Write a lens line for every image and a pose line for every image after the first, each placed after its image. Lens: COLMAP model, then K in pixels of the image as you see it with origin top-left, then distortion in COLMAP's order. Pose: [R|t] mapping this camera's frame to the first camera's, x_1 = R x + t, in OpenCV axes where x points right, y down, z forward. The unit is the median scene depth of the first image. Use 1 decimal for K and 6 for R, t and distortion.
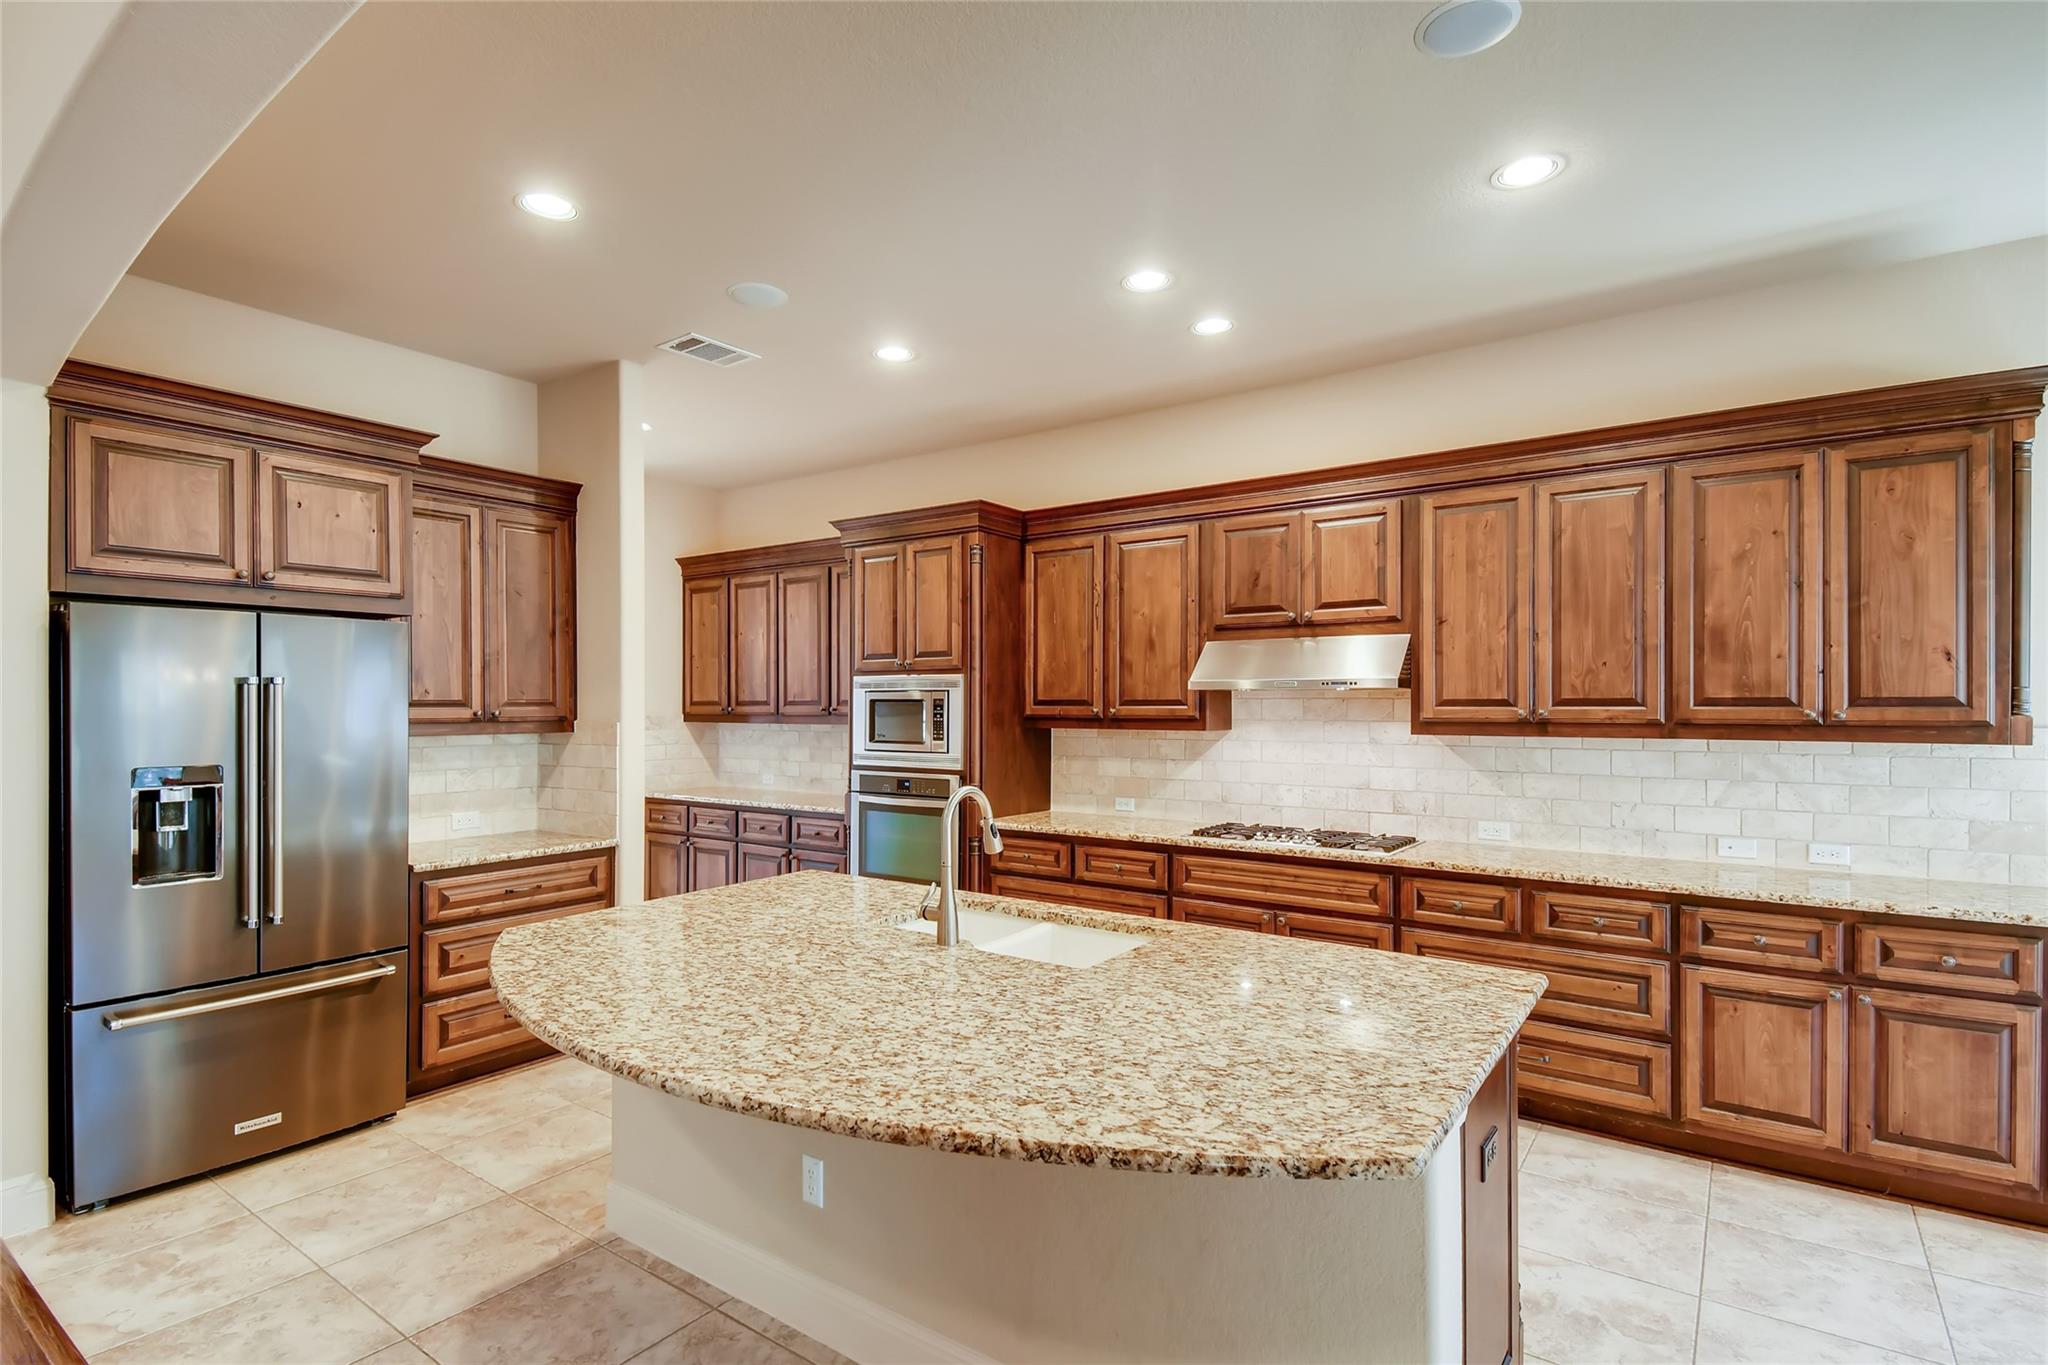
lens RADIAL K [[1006.8, 0, 1017.5], [0, 1006.8, 695.7], [0, 0, 1]] dist [0.024454, -0.007022]
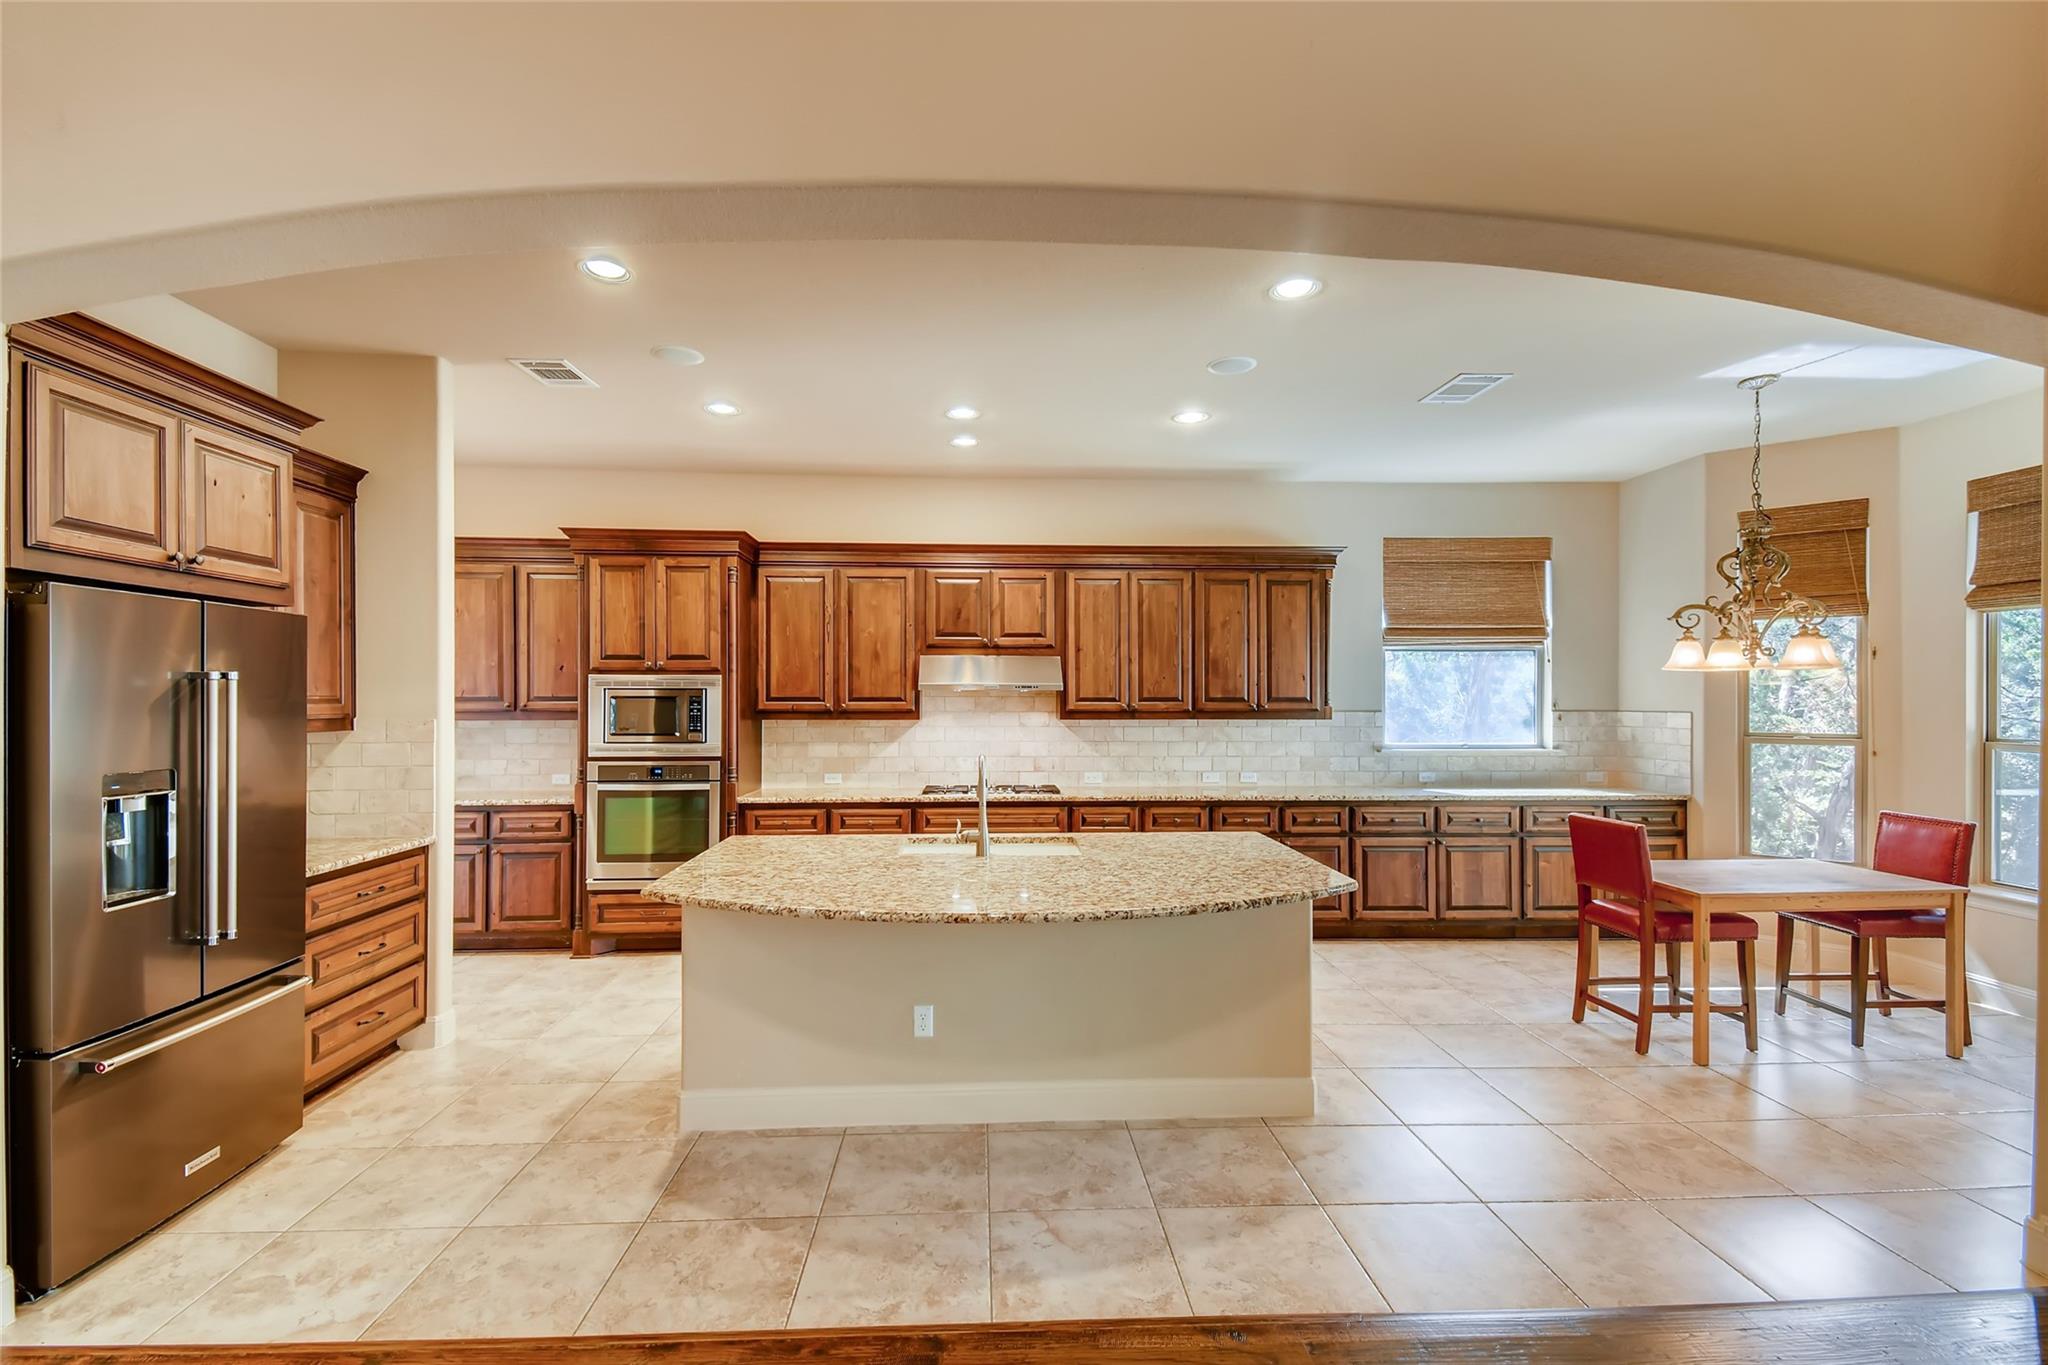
lens RADIAL K [[938.0, 0, 1024.5], [0, 938.0, 687.6], [0, 0, 1]] dist [0.013340, -0.001326]
pose [[0.770979, 0.008247, 0.636808, -0.632281], [-0.006087, 0.999966, -0.005581, -0.003720], [-0.636832, 0.000427, 0.771003, -0.104377]]
